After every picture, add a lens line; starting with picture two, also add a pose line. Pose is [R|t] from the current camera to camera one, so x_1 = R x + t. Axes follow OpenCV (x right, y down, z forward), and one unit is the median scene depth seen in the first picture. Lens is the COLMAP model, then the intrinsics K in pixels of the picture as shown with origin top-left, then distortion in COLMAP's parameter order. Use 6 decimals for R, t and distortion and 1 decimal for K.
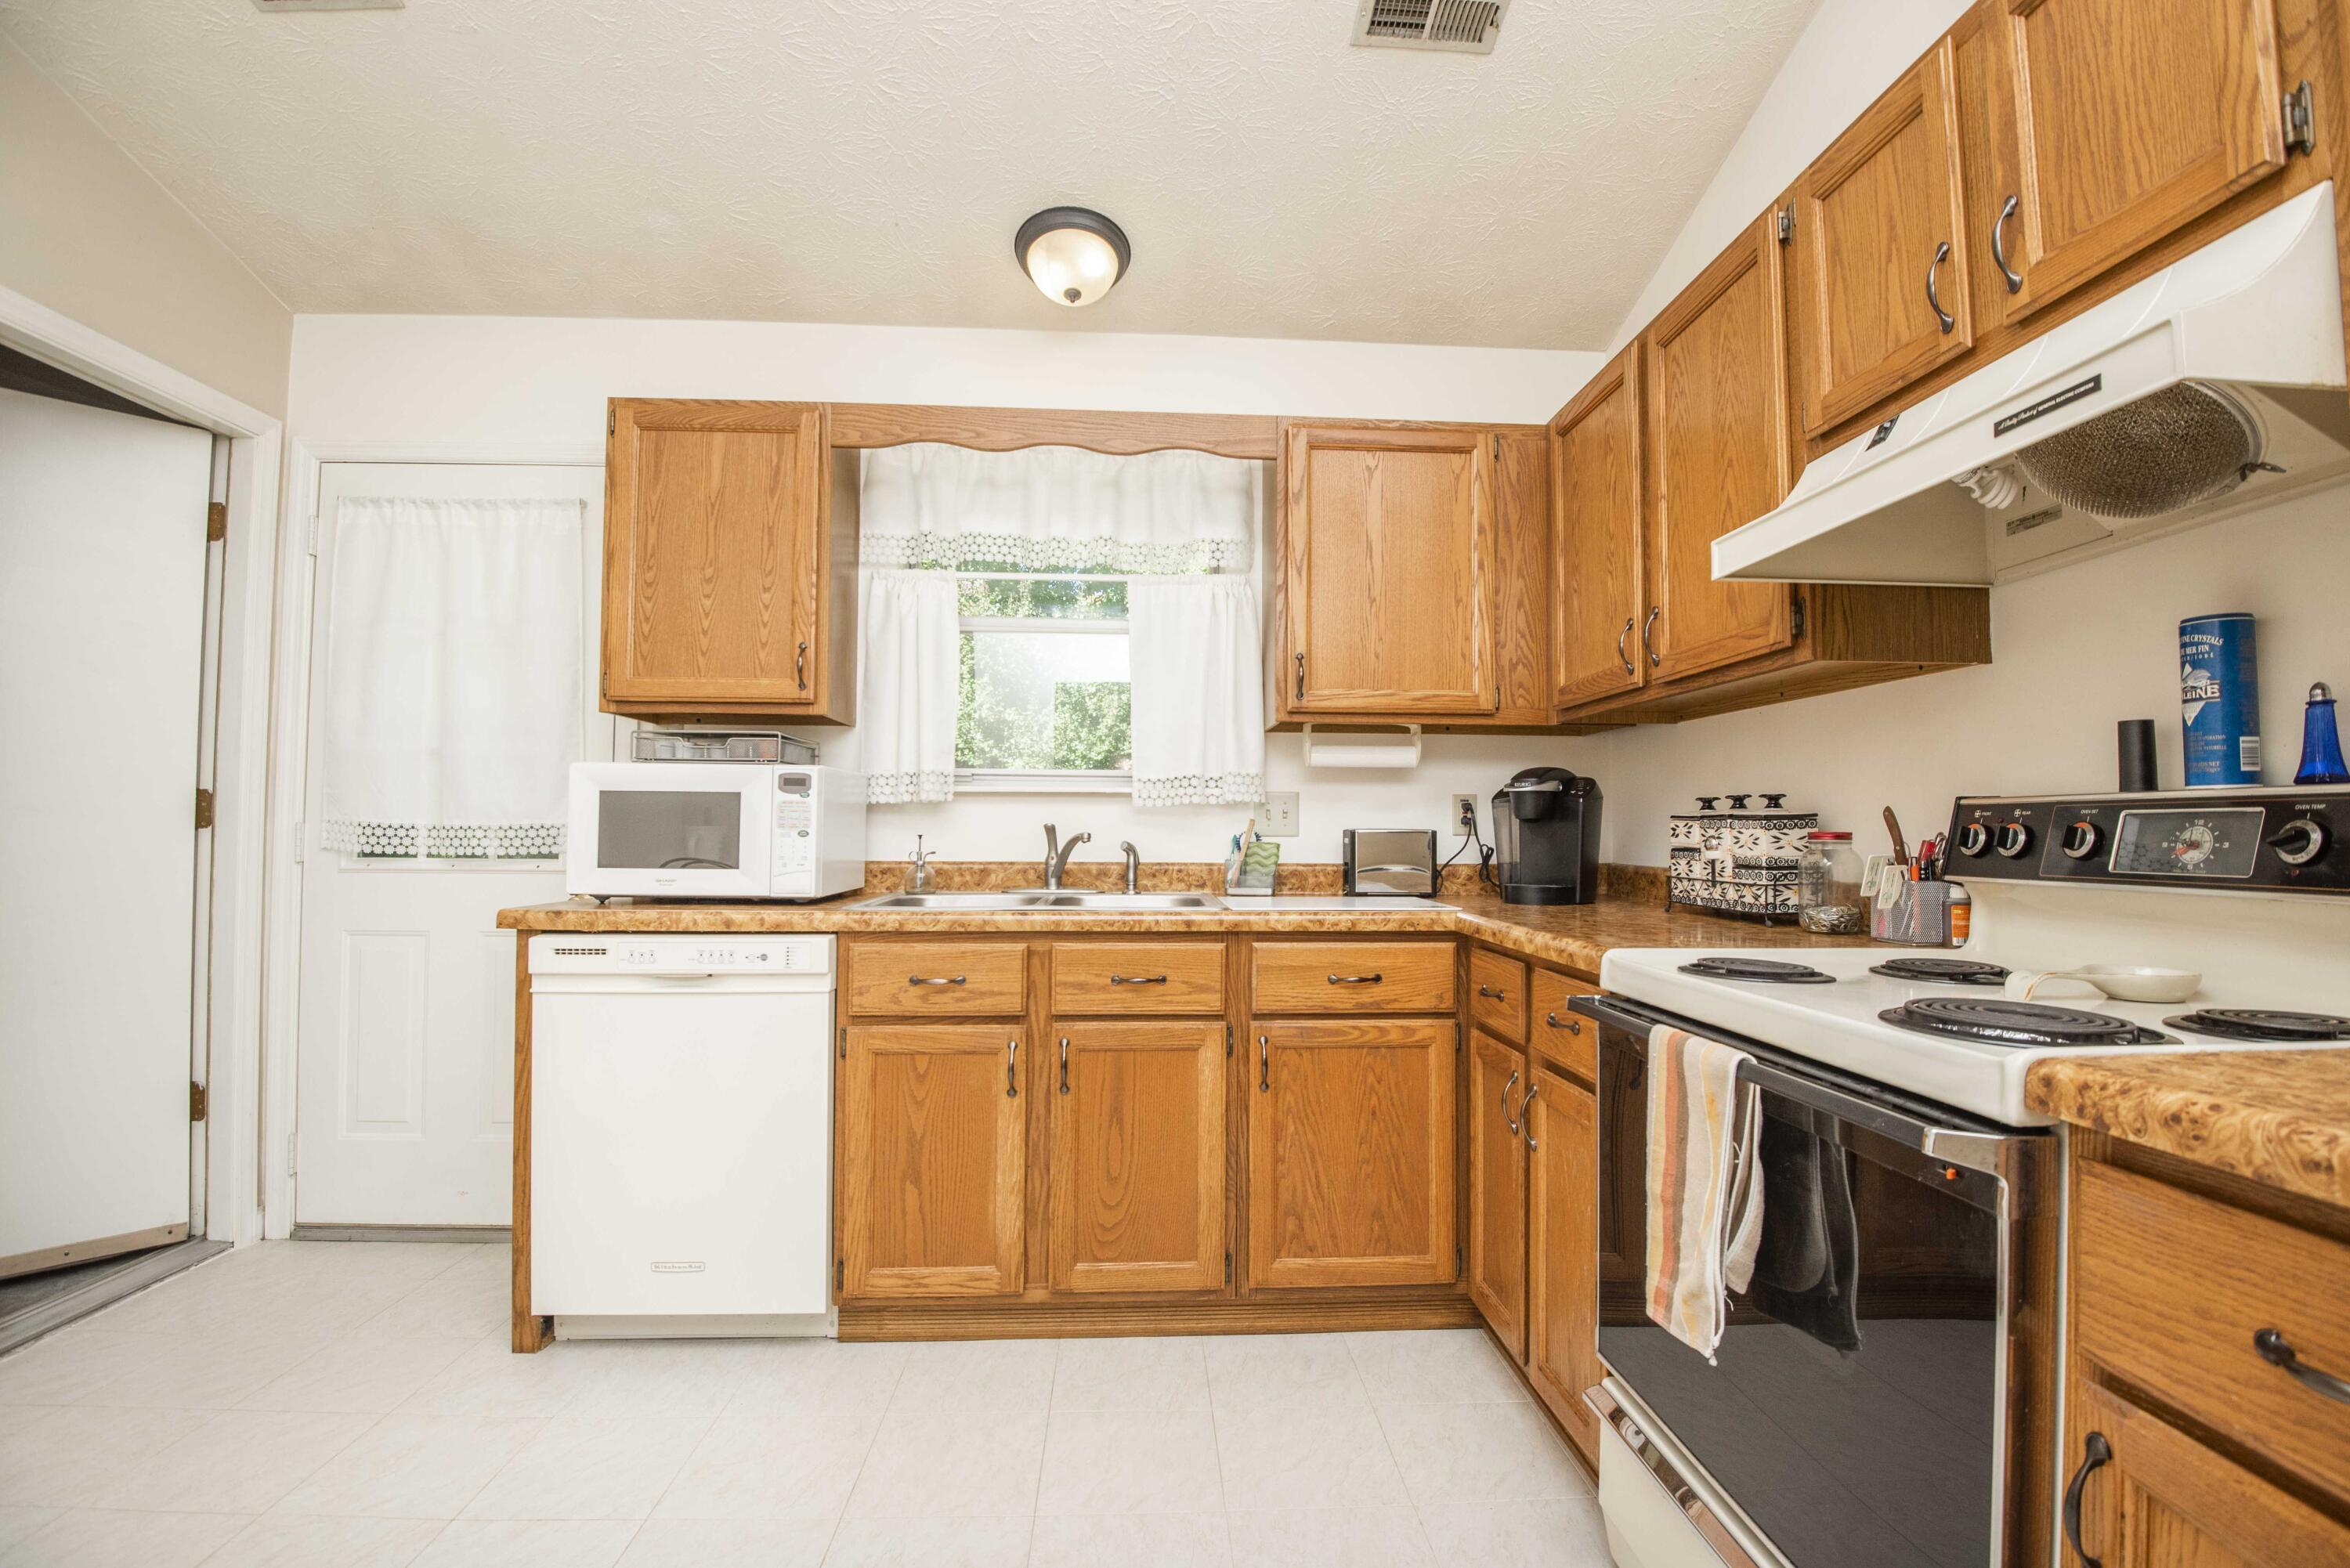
lens RADIAL K [[1074.6, 0, 1193.2], [0, 1074.6, 804.1], [0, 0, 1]] dist [-0.015603, -0.000574]
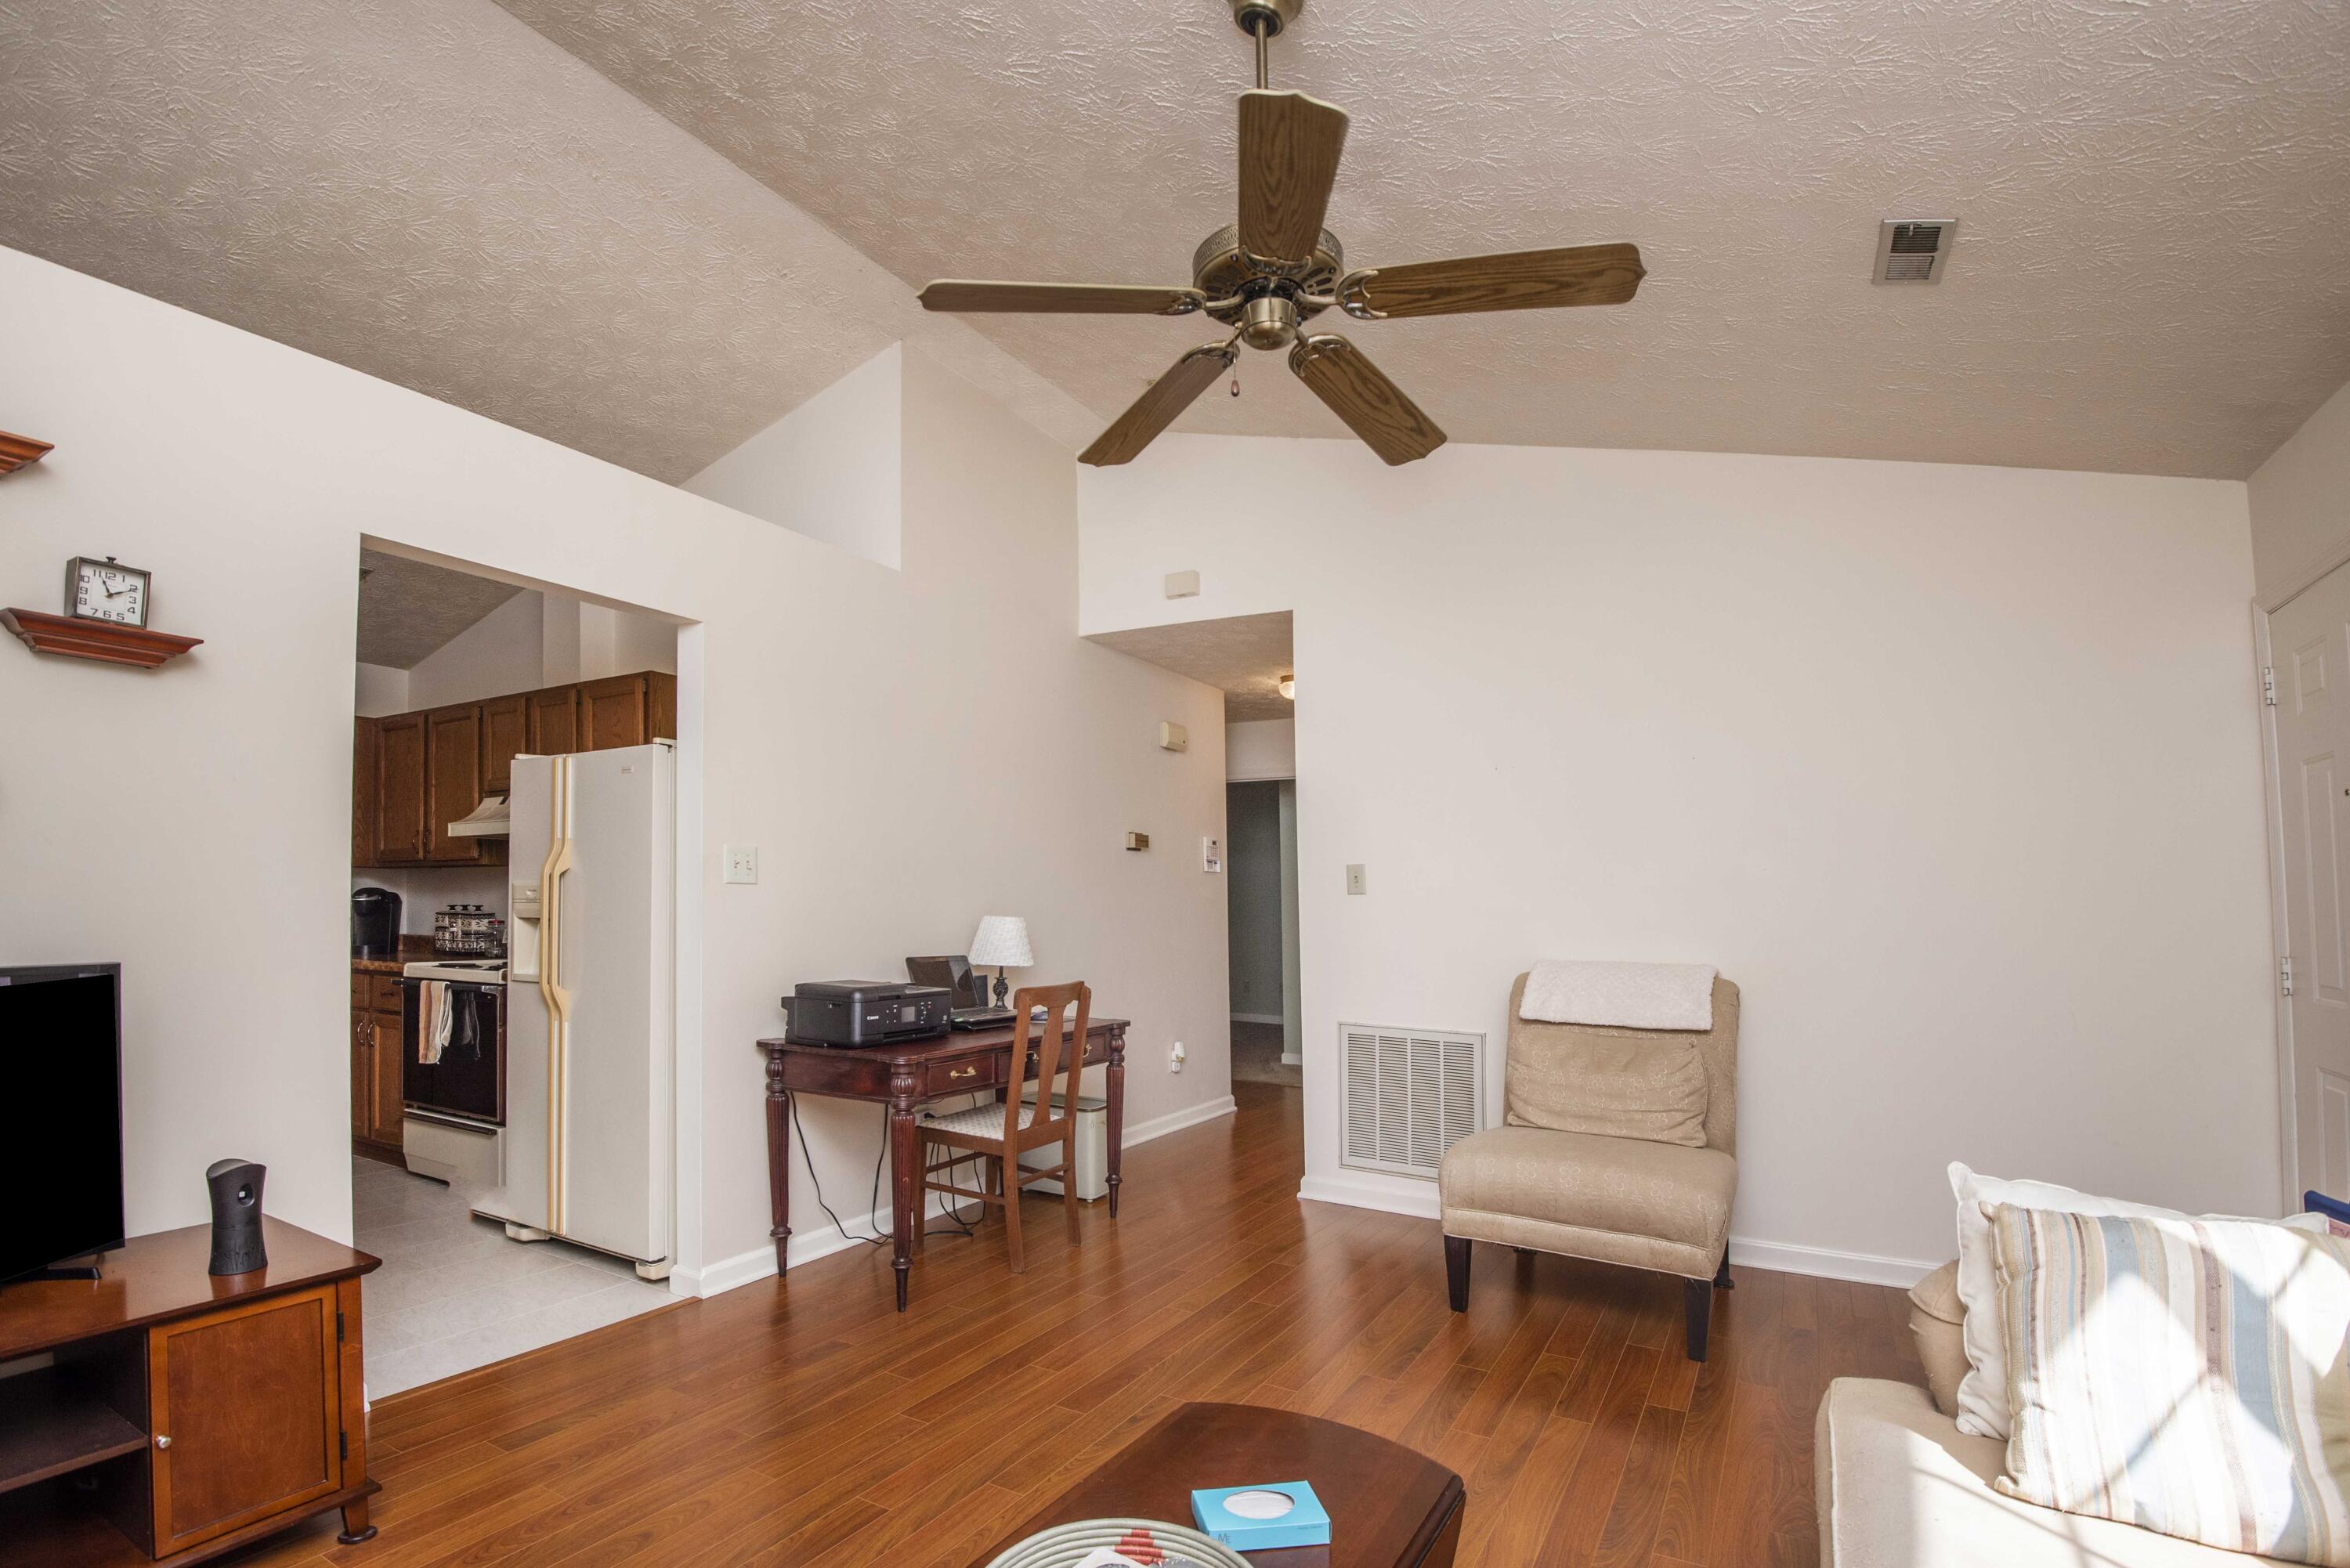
lens RADIAL K [[1122.7, 0, 1179.2], [0, 1122.7, 898.6], [0, 0, 1]] dist [-0.029961, -0.000501]
pose [[0.548622, 0.006599, 0.836045, -0.684758], [-0.027921, 0.999556, 0.010432, -0.091503], [-0.835604, -0.029066, 0.548562, -1.683191]]
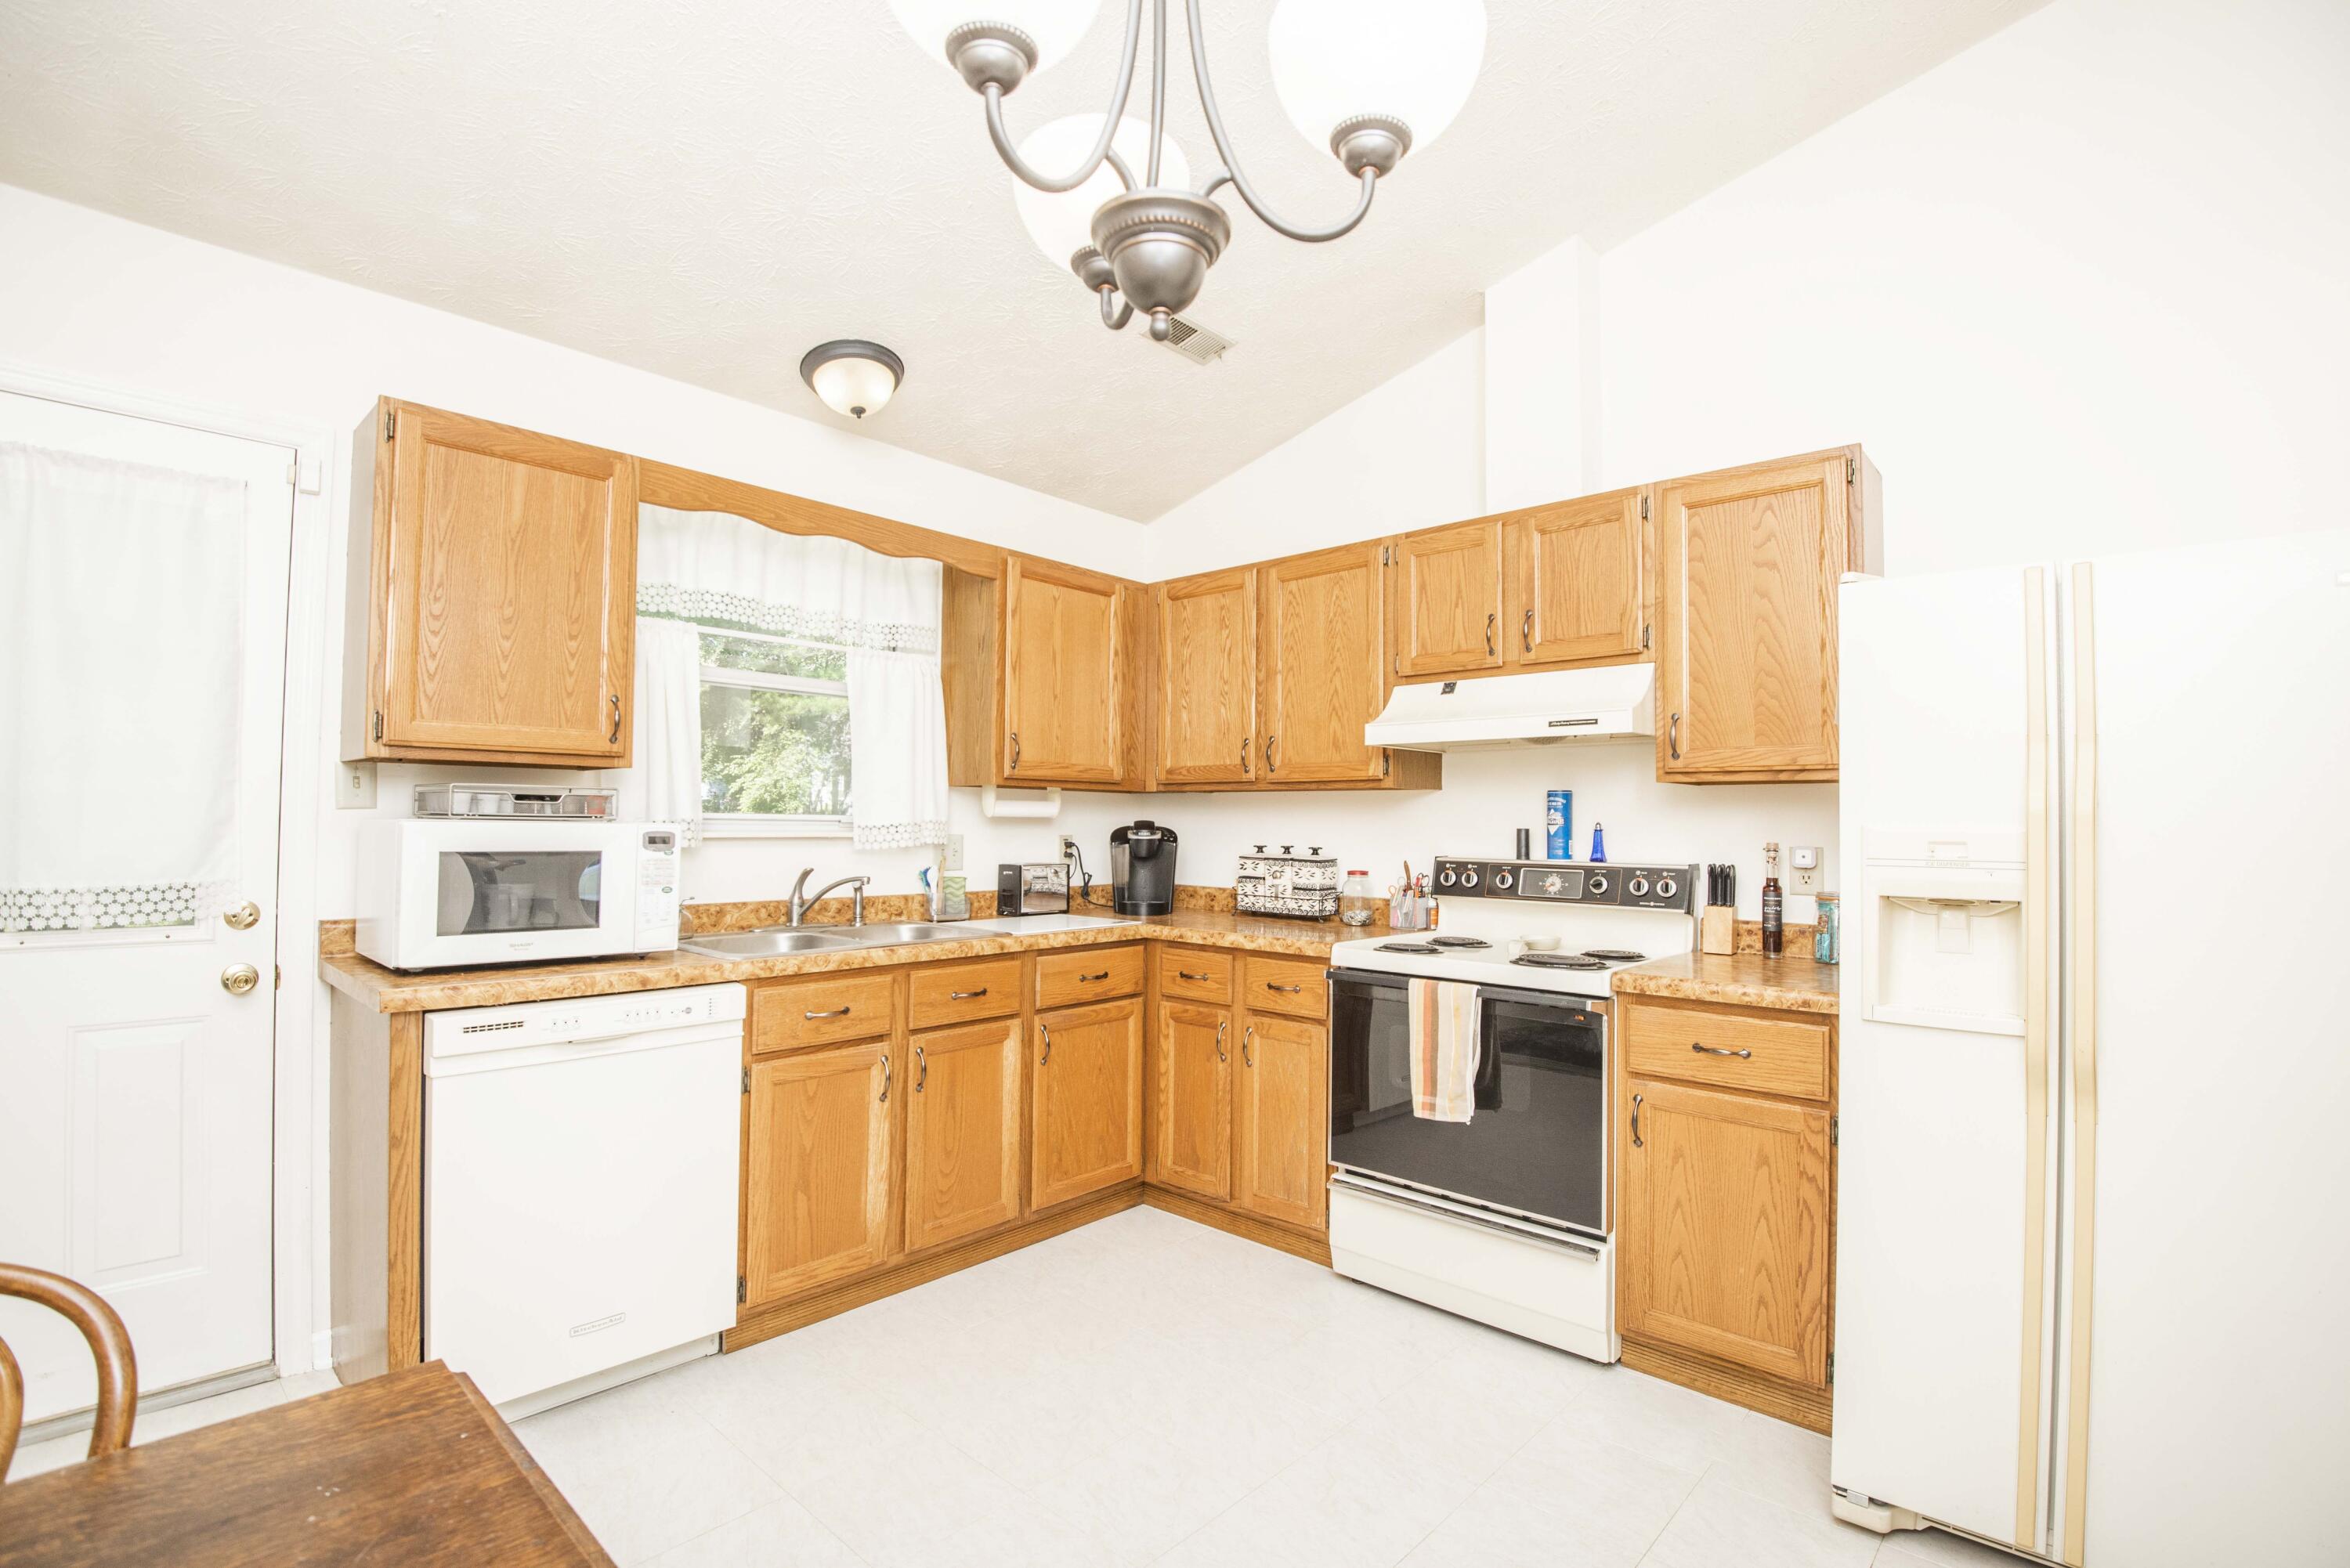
lens RADIAL K [[1072.4, 0, 1179.6], [0, 1072.4, 805.9], [0, 0, 1]] dist [-0.032164, -0.000299]
pose [[0.713557, 0.012159, 0.700492, -0.774252], [-0.023616, 0.999699, 0.006704, -0.076166], [-0.700199, -0.021327, 0.713629, -0.085177]]
